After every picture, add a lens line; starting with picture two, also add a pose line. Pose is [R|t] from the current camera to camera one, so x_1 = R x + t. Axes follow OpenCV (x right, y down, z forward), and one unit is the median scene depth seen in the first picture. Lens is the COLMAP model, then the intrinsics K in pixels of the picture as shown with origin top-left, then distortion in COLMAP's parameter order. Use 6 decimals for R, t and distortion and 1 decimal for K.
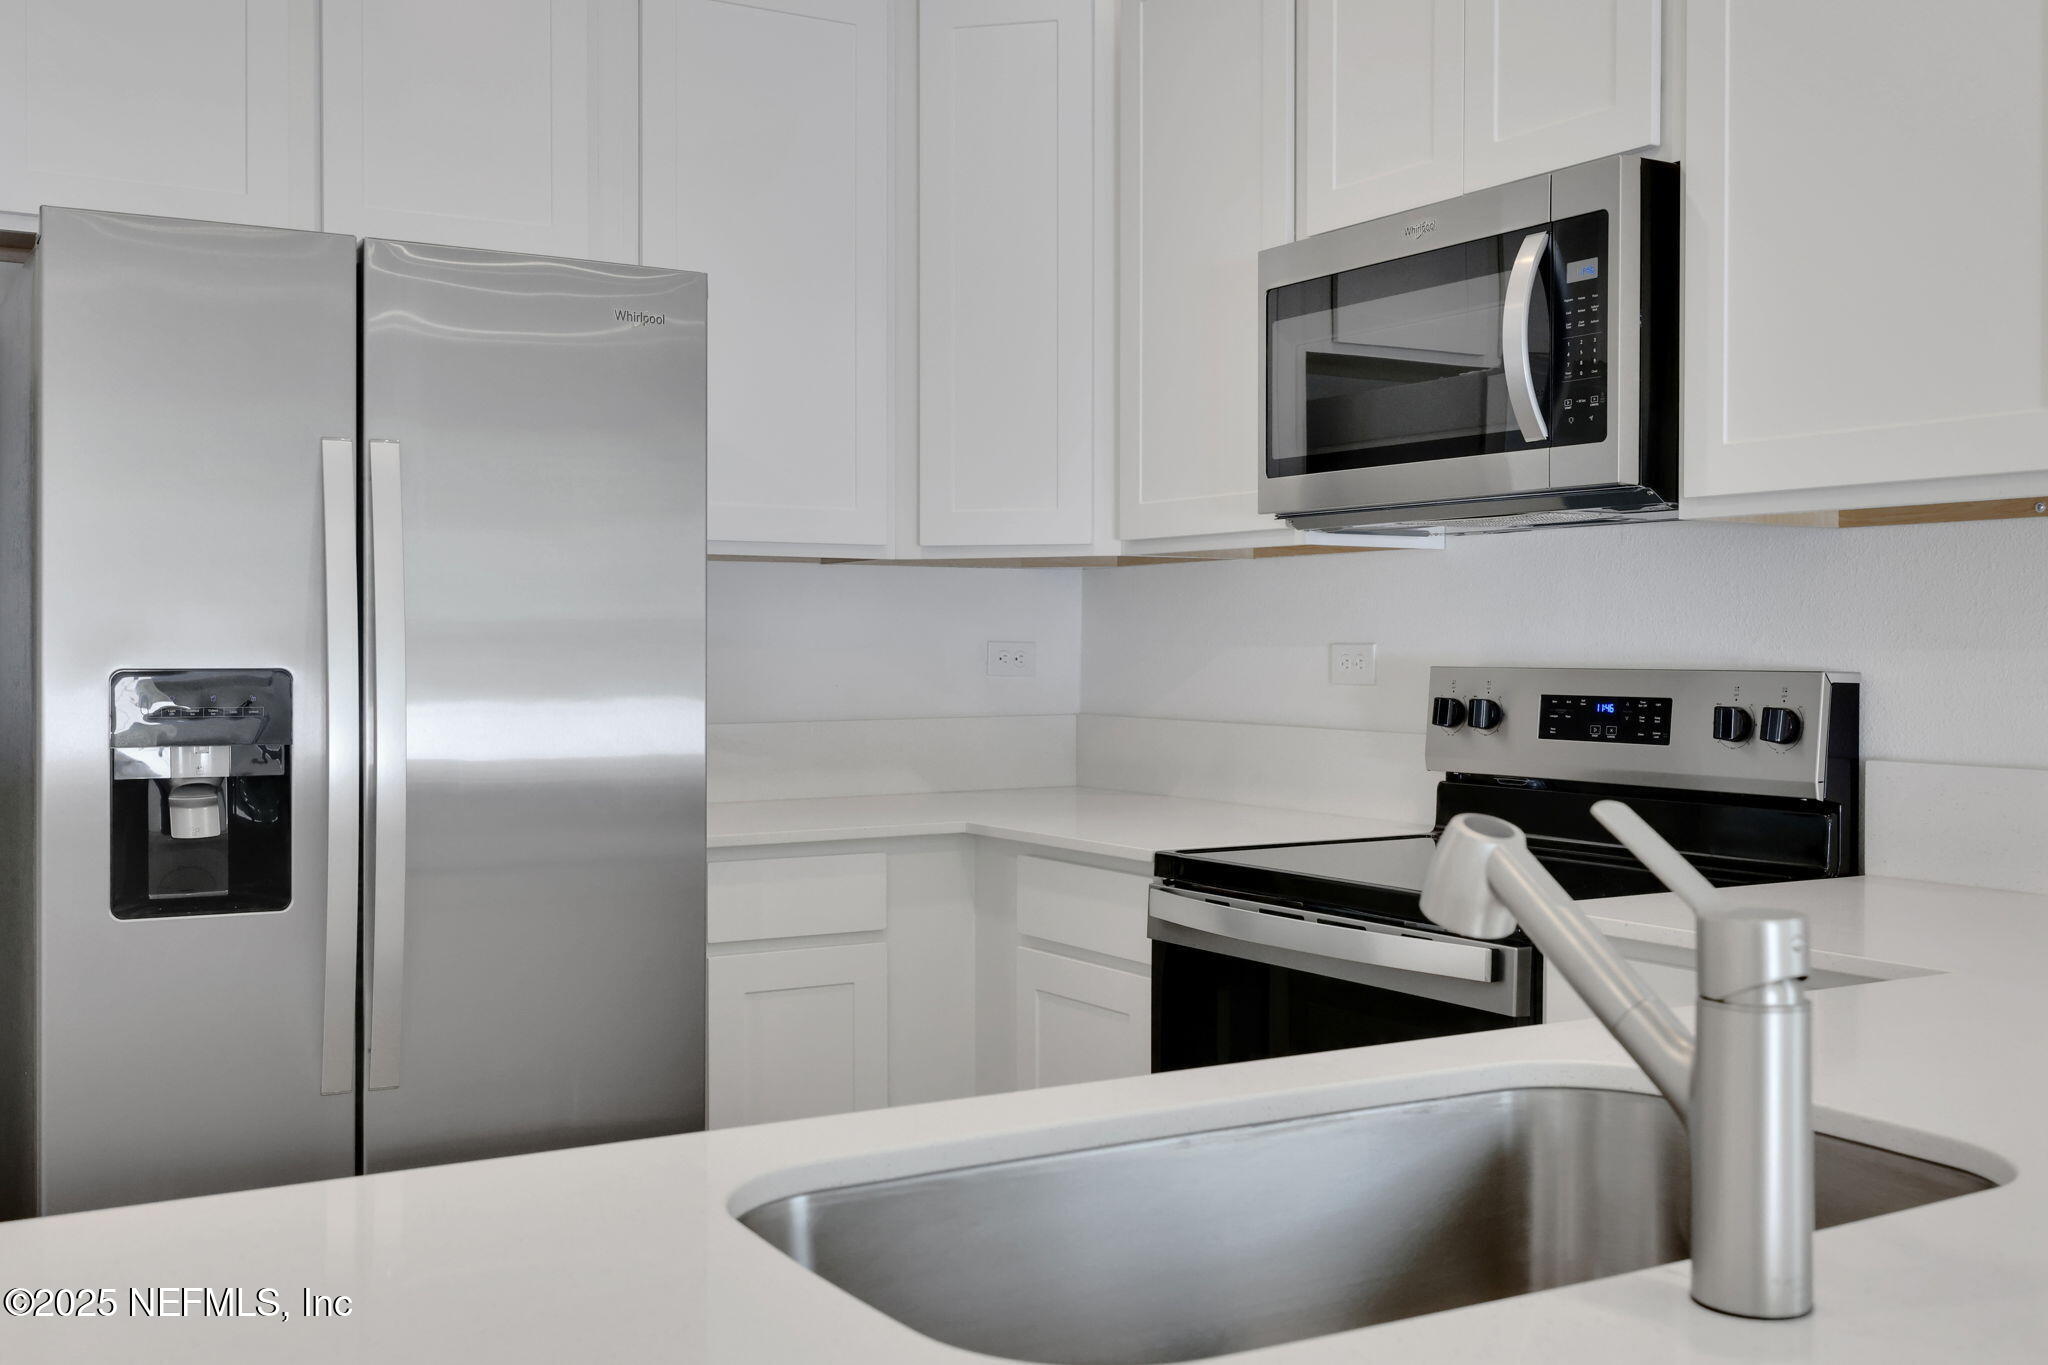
lens RADIAL K [[2133.3, 0, 1003.1], [0, 2133.3, 676.5], [0, 0, 1]] dist [-0.000684, 0.000000]
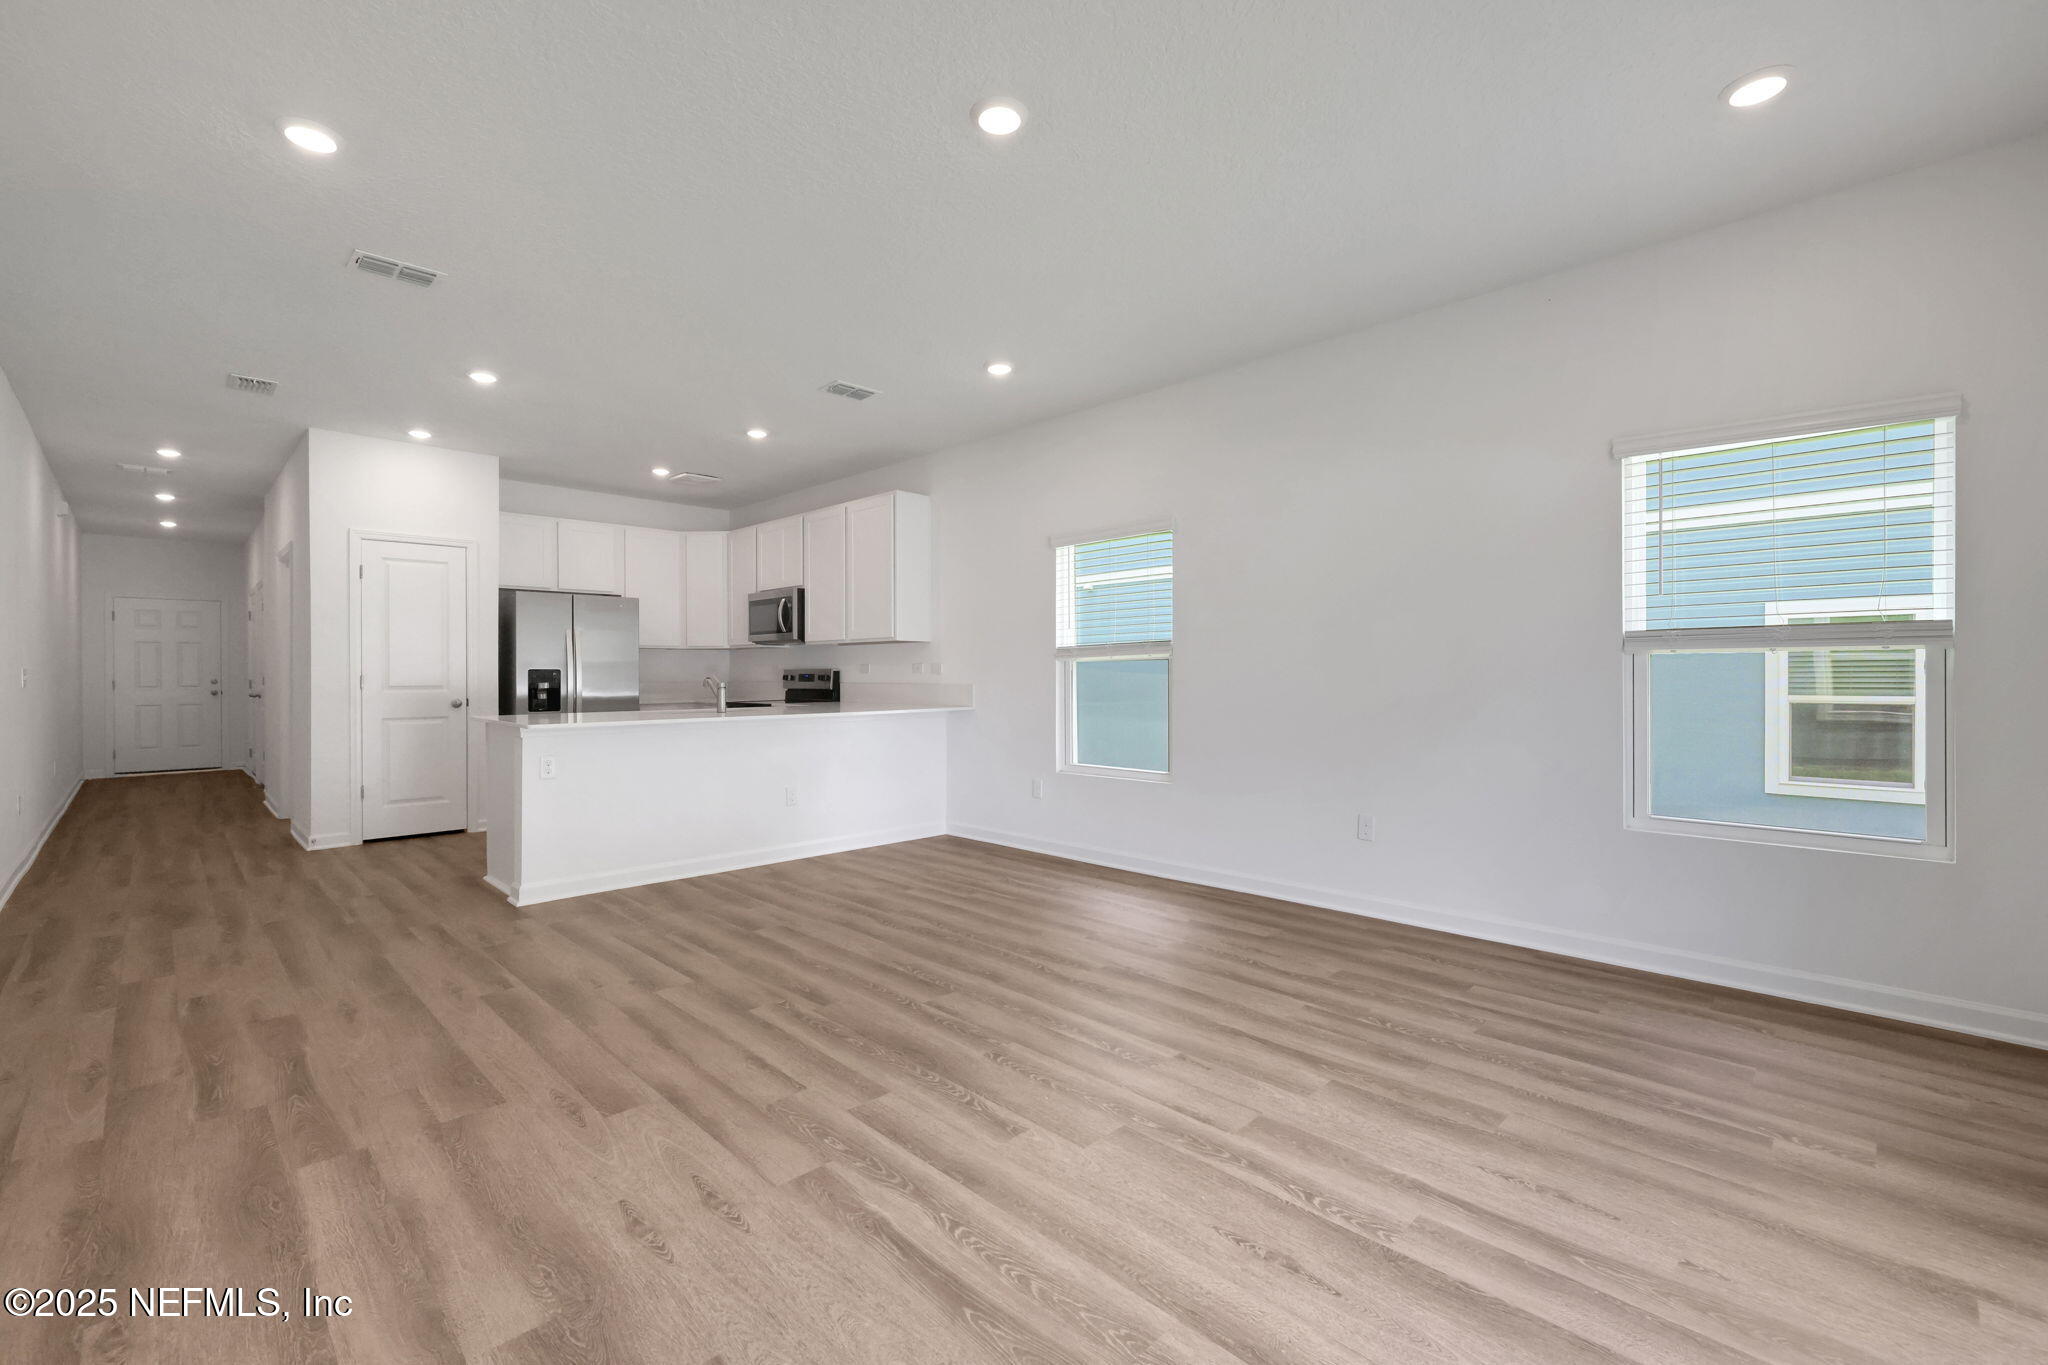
lens RADIAL K [[863.5, 0, 1015.7], [0, 863.5, 673.5], [0, 0, 1]] dist [0.017611, -0.000041]
pose [[0.969097, -0.006295, 0.246600, 0.274693], [0.009077, 0.999907, -0.010148, 0.039875], [-0.246514, 0.012073, 0.969064, -1.537482]]
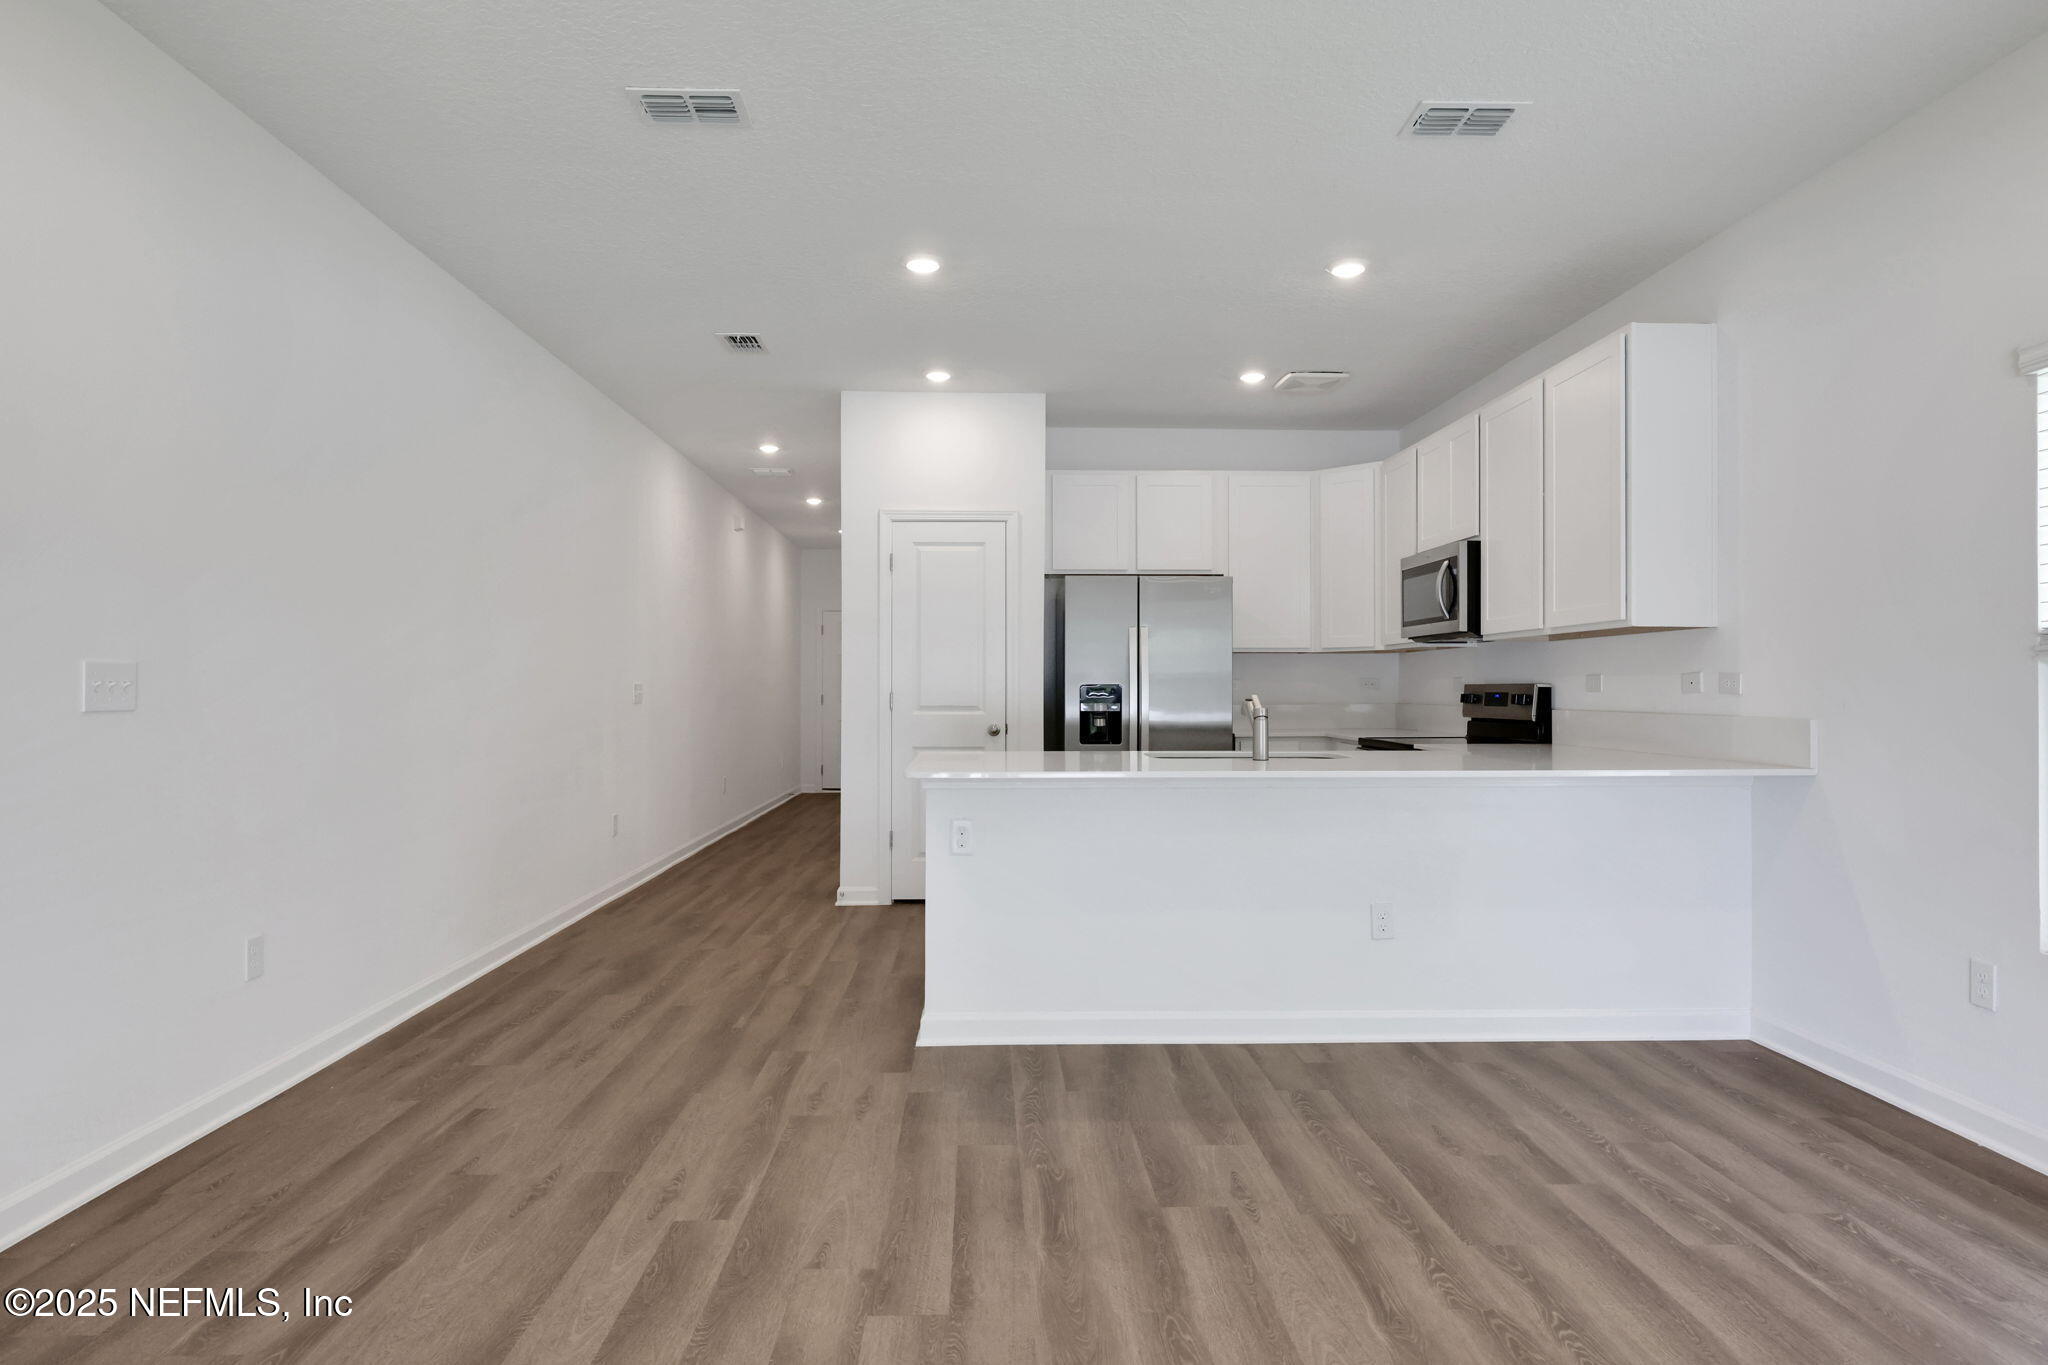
lens RADIAL K [[1174.1, 0, 1023.8], [0, 1174.1, 680.7], [0, 0, 1]] dist [0.002551, 0.000221]
pose [[0.880936, -0.007120, -0.473181, 0.538873], [-0.002590, 0.999799, -0.019865, 0.030975], [0.473228, 0.018725, 0.880741, -1.012734]]
